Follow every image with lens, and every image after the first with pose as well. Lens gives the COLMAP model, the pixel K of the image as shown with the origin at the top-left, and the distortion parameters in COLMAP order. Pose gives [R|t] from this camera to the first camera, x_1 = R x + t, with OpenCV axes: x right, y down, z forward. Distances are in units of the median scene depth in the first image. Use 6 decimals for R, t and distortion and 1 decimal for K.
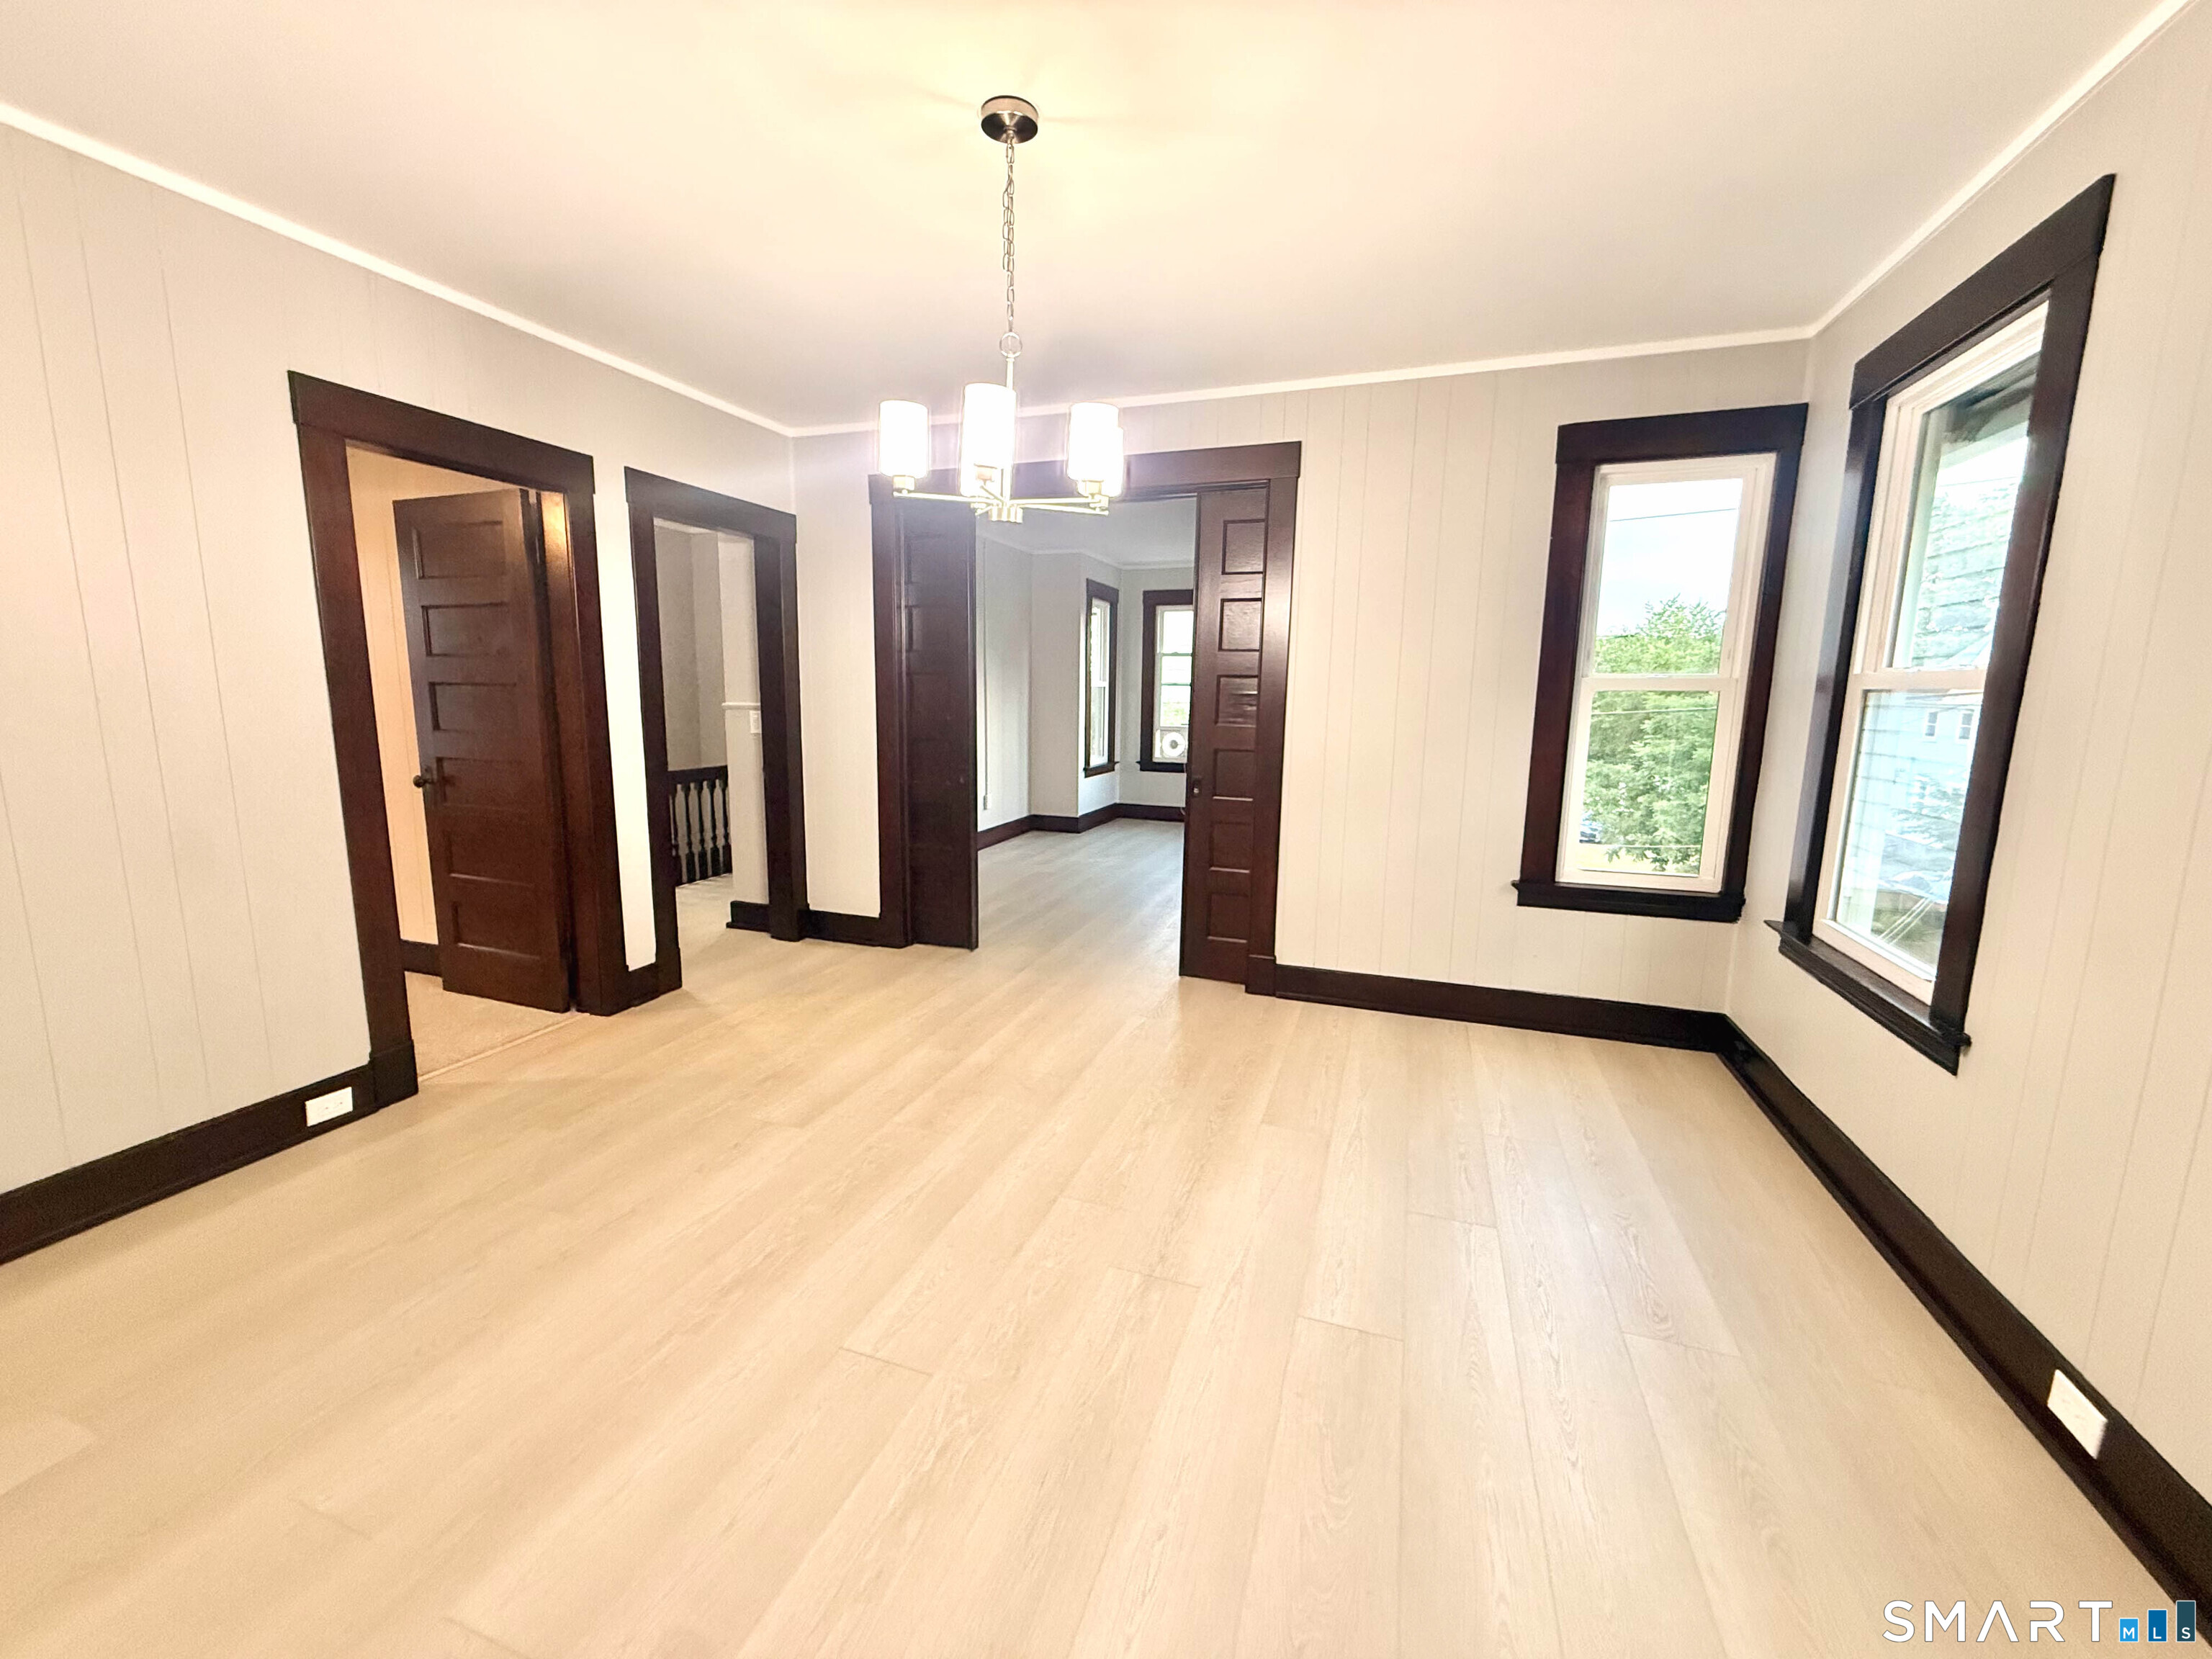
lens RADIAL K [[882.4, 0, 1090.4], [0, 882.4, 830.2], [0, 0, 1]] dist [-0.008003, 0.000152]
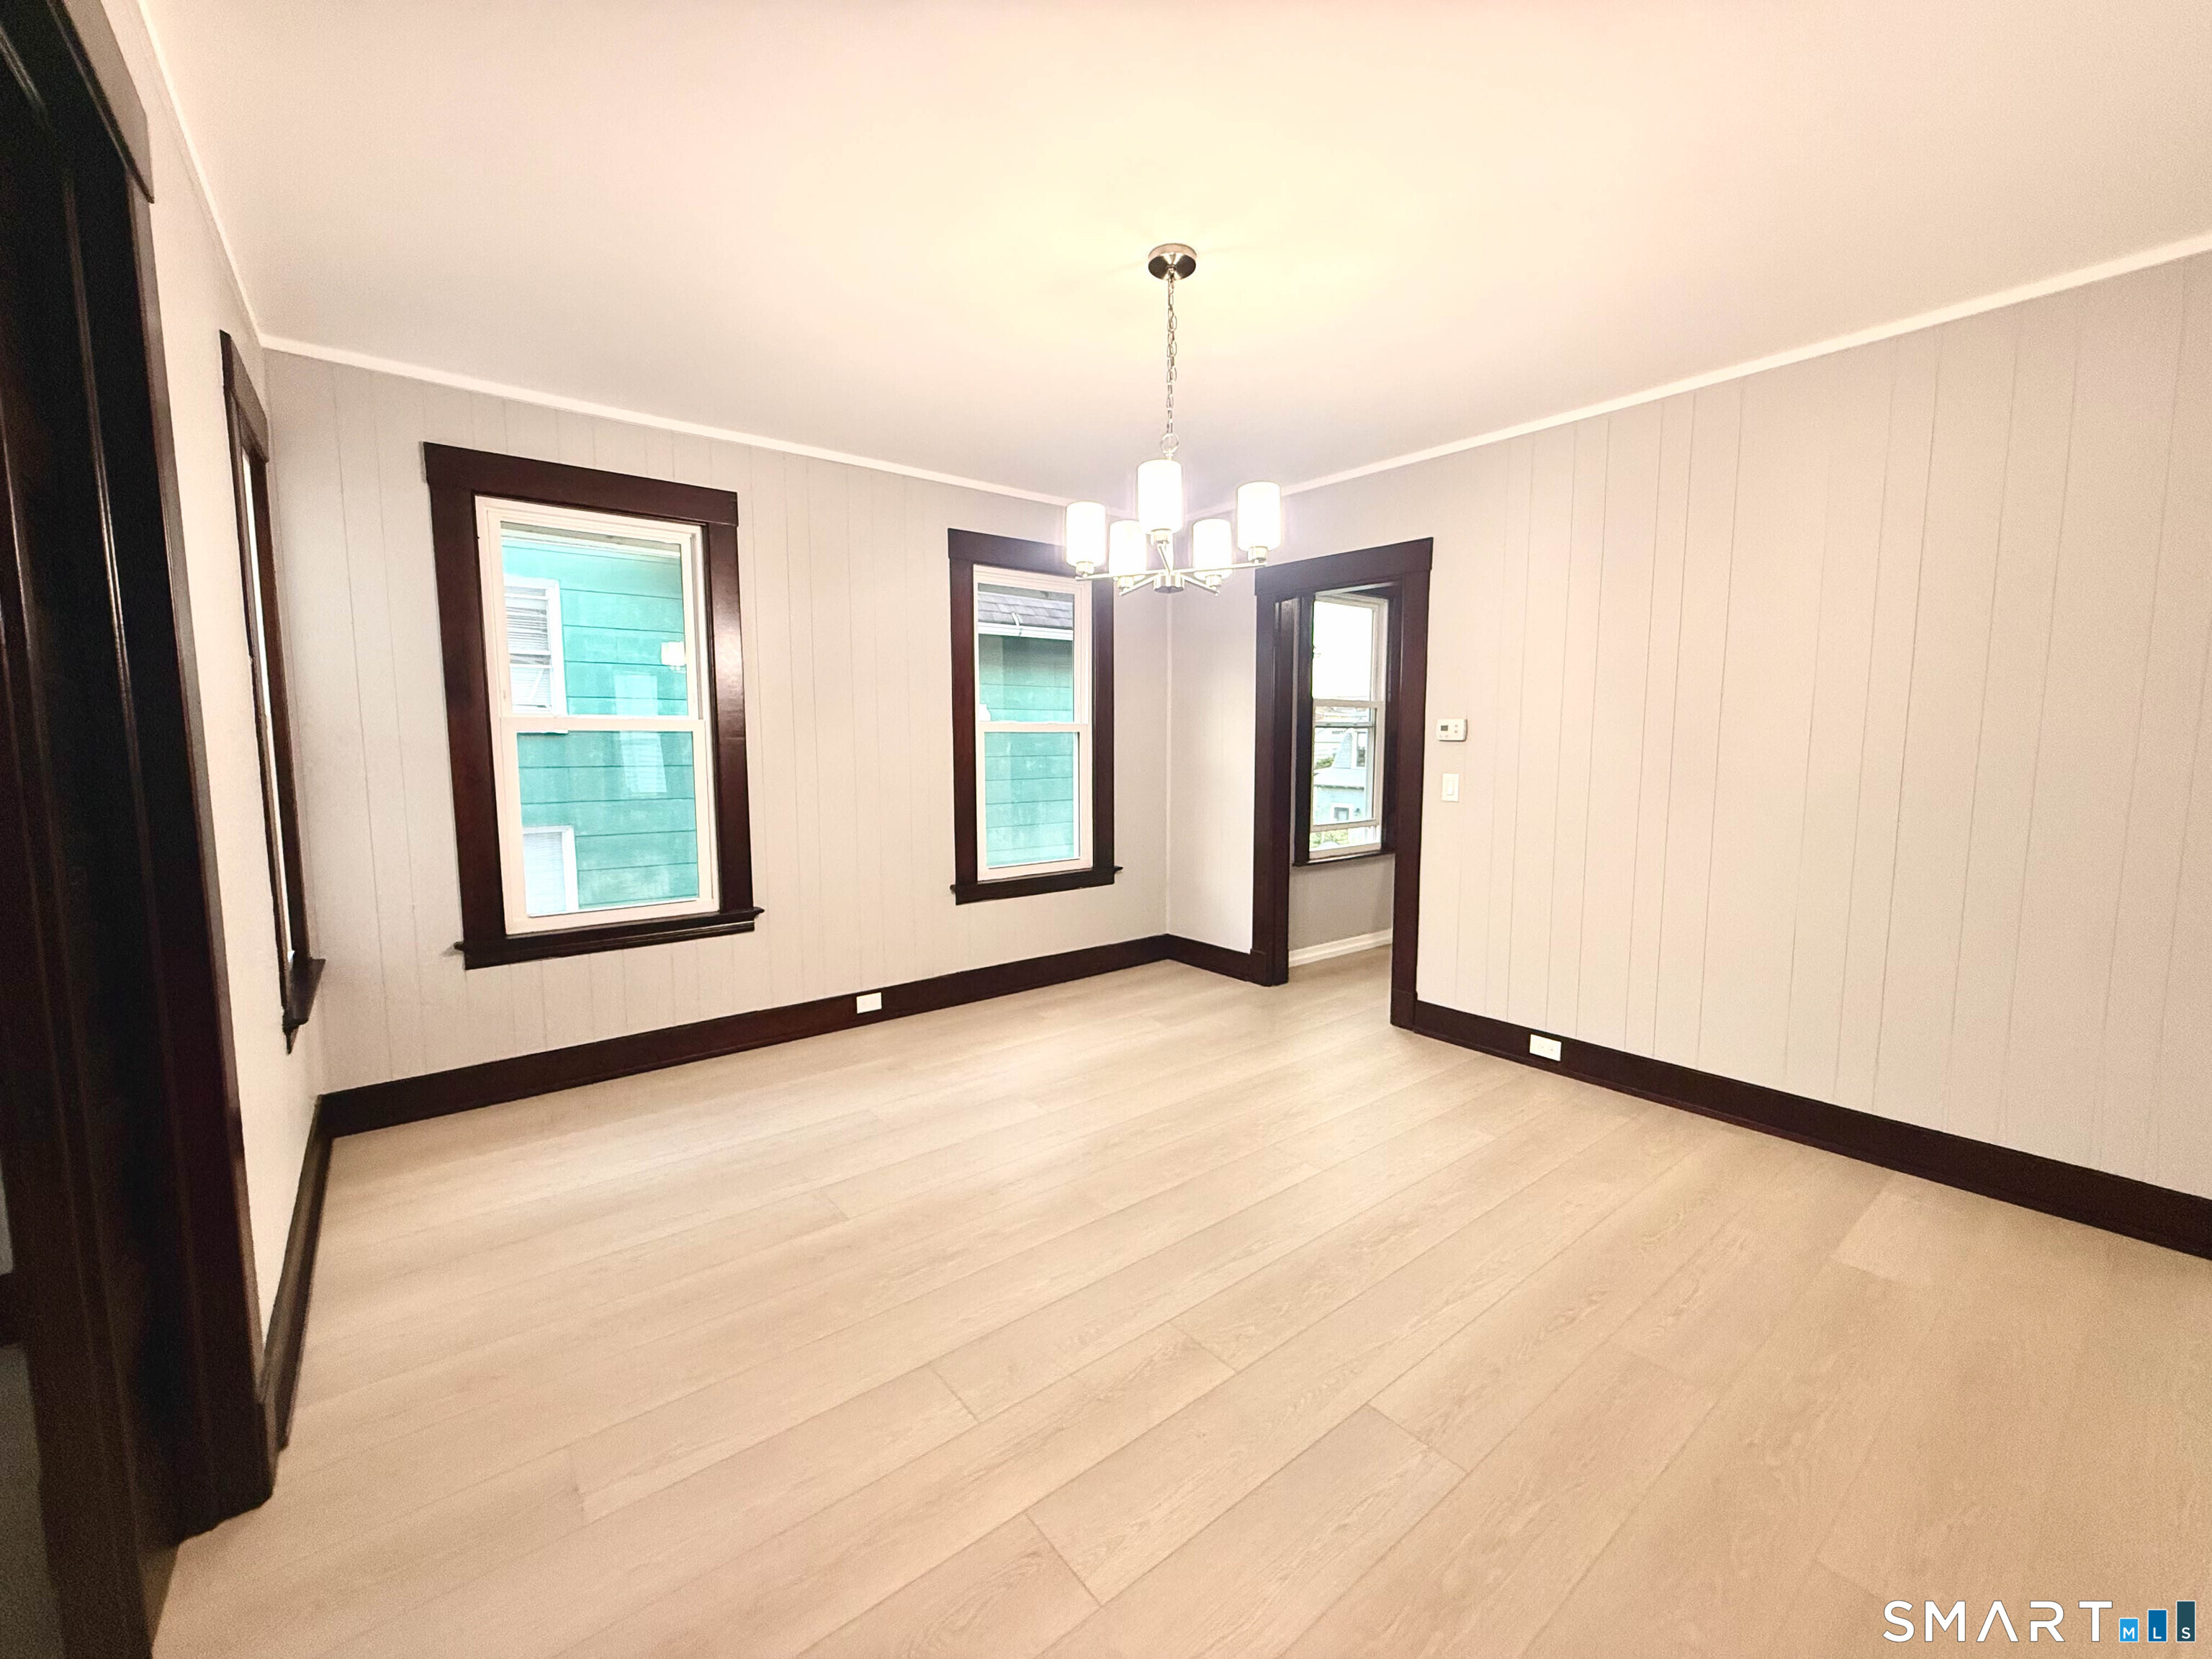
lens RADIAL K [[882.4, 0, 1090.4], [0, 882.4, 830.2], [0, 0, 1]] dist [-0.008003, 0.000152]
pose [[-0.851240, -0.065494, 0.520673, -0.487436], [0.072719, 0.967888, 0.240635, -0.262985], [-0.519713, 0.242701, -0.819142, 1.613804]]
